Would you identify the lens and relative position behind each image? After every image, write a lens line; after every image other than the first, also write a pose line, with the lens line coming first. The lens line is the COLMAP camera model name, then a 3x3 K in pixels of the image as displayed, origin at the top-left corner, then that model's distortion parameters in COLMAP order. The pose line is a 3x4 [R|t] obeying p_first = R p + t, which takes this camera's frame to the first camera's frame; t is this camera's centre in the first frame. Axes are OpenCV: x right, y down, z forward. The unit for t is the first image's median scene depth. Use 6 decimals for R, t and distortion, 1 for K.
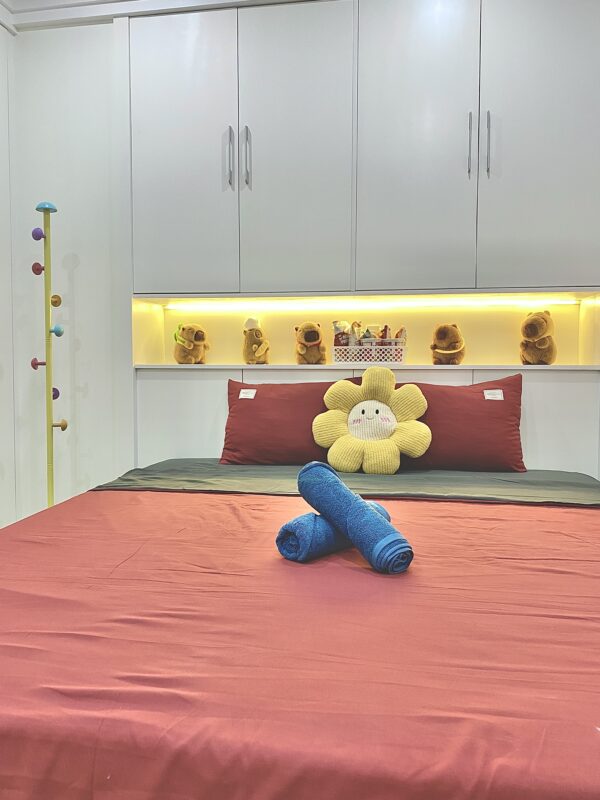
lens RADIAL K [[597.6, 0, 283.4], [0, 597.6, 393.0], [0, 0, 1]] dist [0.048007, -0.053685]
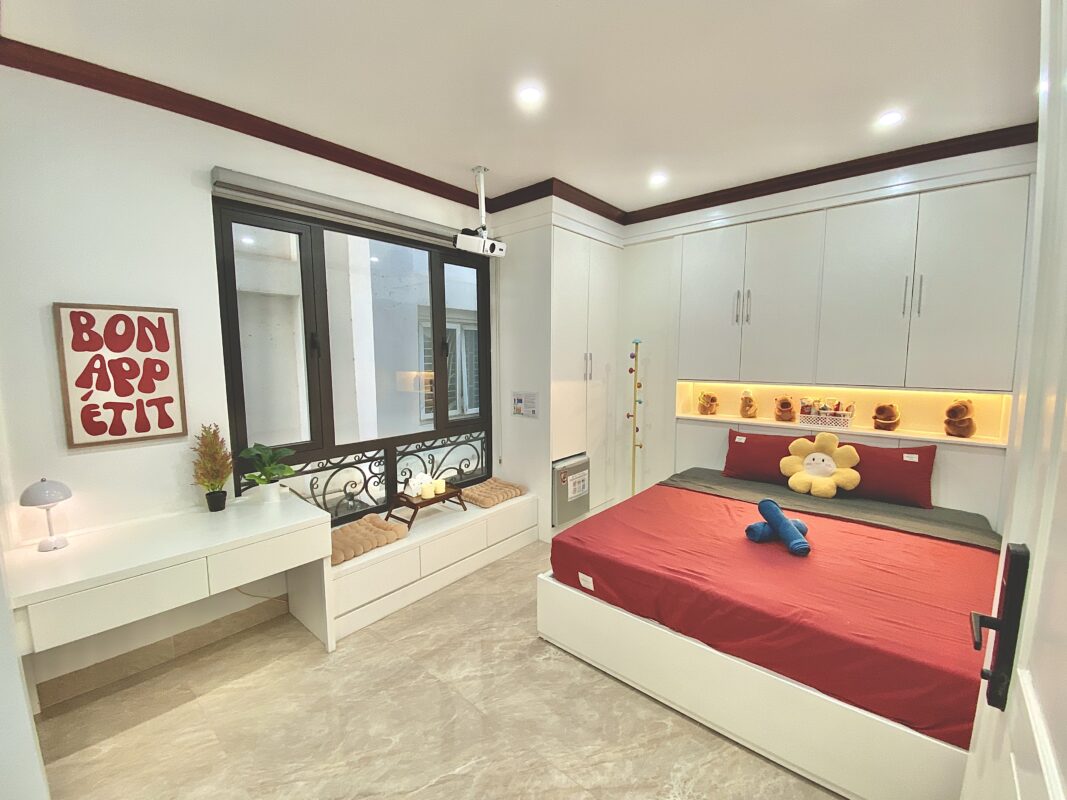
lens RADIAL K [[429.7, 0, 523.8], [0, 429.7, 402.6], [0, 0, 1]] dist [-0.008451, -0.008182]
pose [[0.852349, 0.049836, -0.520593, 0.050622], [-0.020505, 0.997868, 0.061954, -0.178562], [0.522571, -0.042132, 0.851554, -0.451797]]
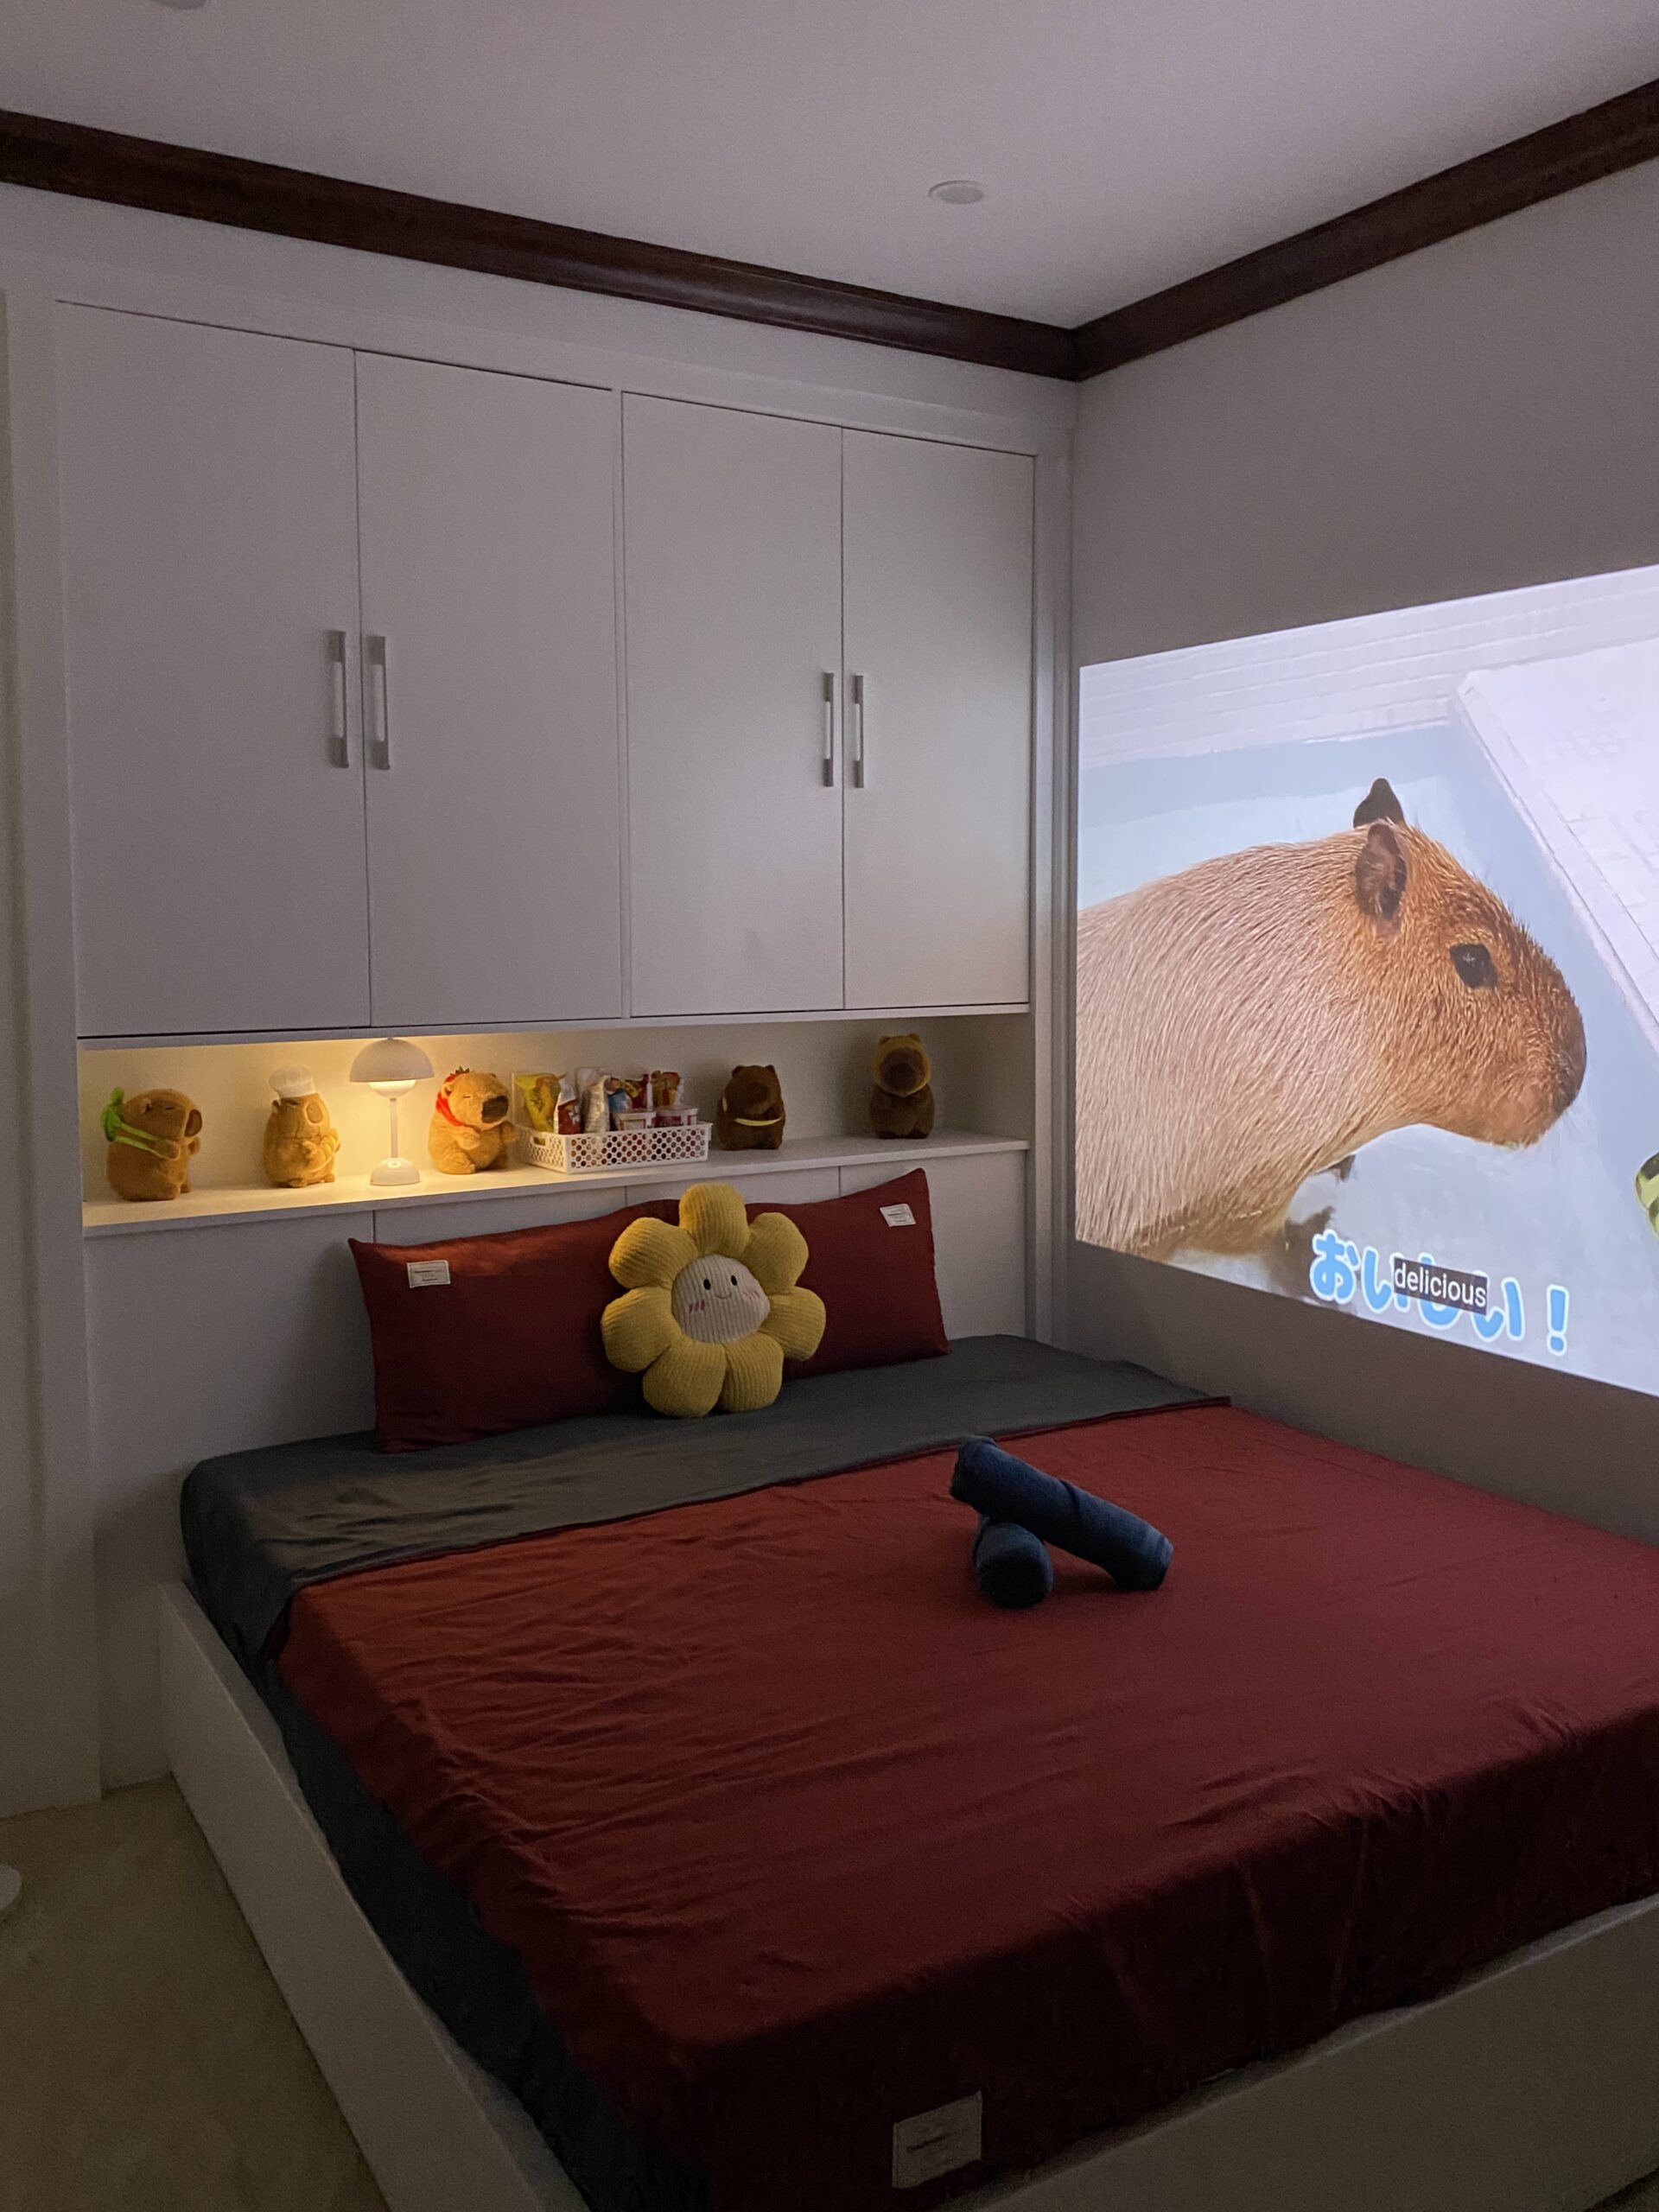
lens RADIAL K [[1802.3, 0, 867.2], [0, 1802.3, 1038.9], [0, 0, 1]] dist [0.042412, -0.032819]
pose [[0.743926, -0.051545, 0.666272, -0.675591], [0.044388, 0.998630, 0.027695, -0.185930], [-0.666787, 0.008971, 0.745195, -0.157027]]
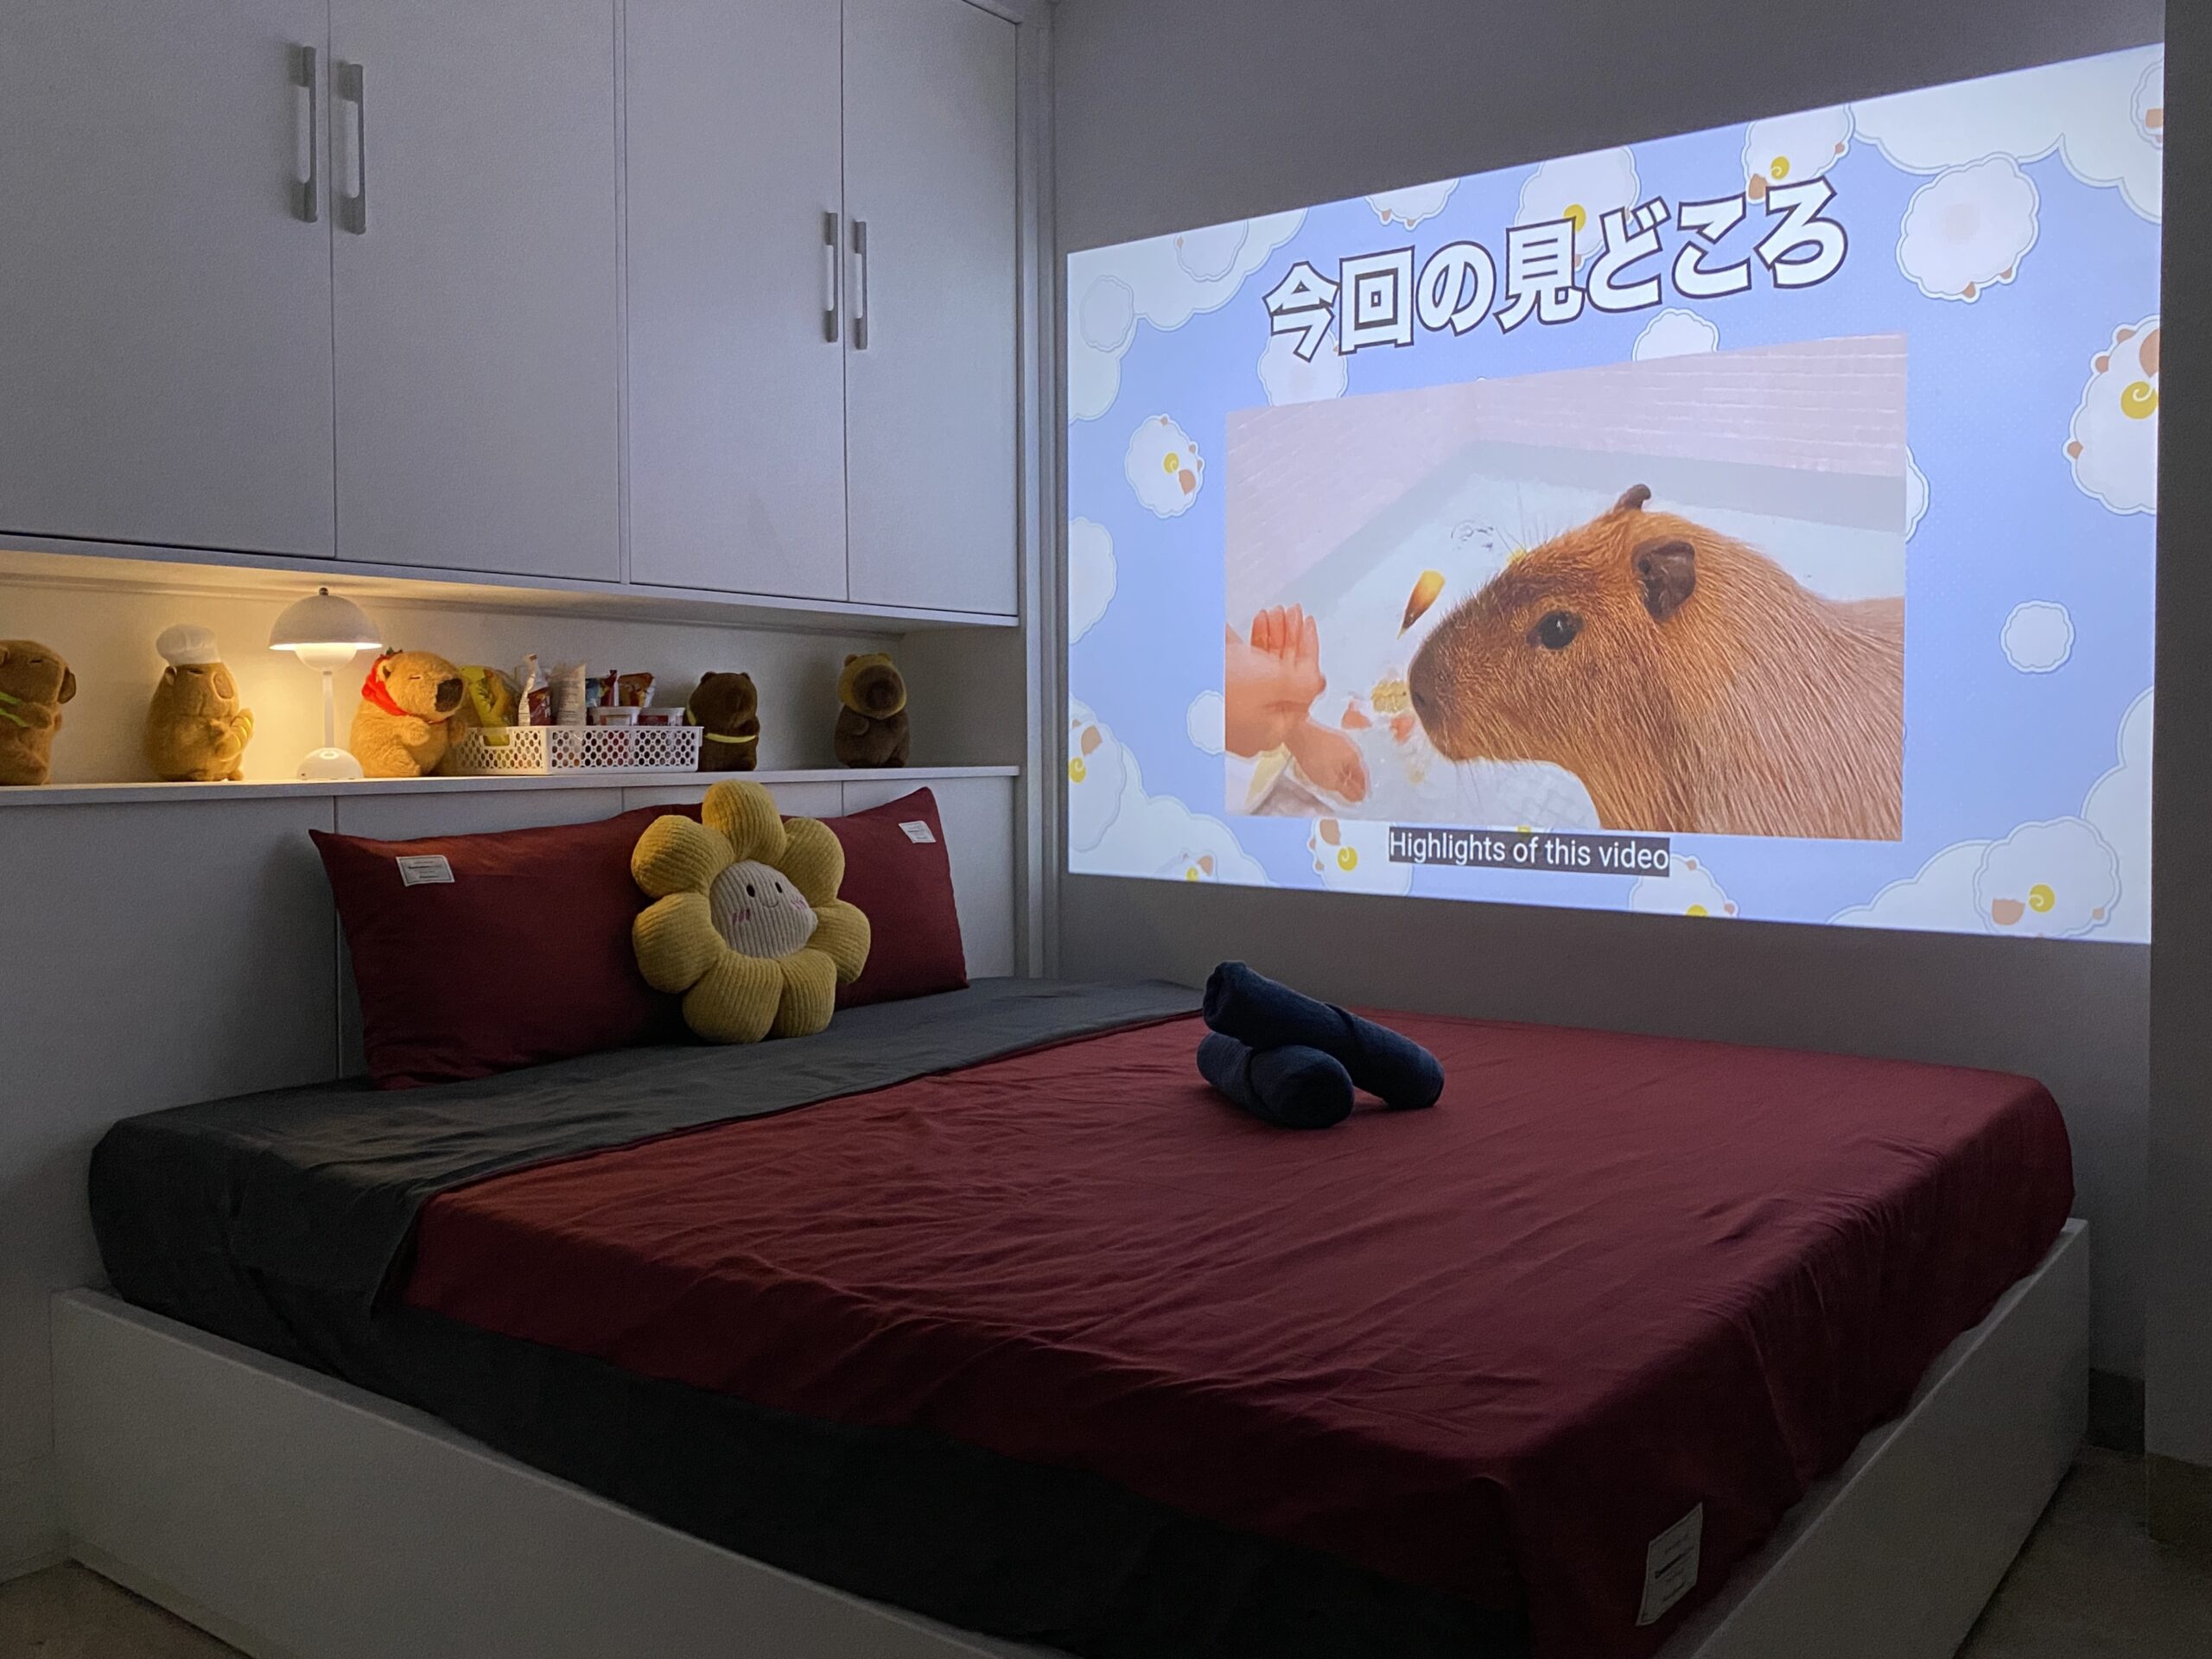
lens RADIAL K [[1857.8, 0, 1141.7], [0, 1857.8, 797.6], [0, 0, 1]] dist [-0.001087, -0.041669]
pose [[0.444943, -0.030875, 0.895026, -0.807401], [0.055410, 0.998440, 0.006897, -0.023073], [-0.893843, 0.046525, 0.445960, 0.187398]]
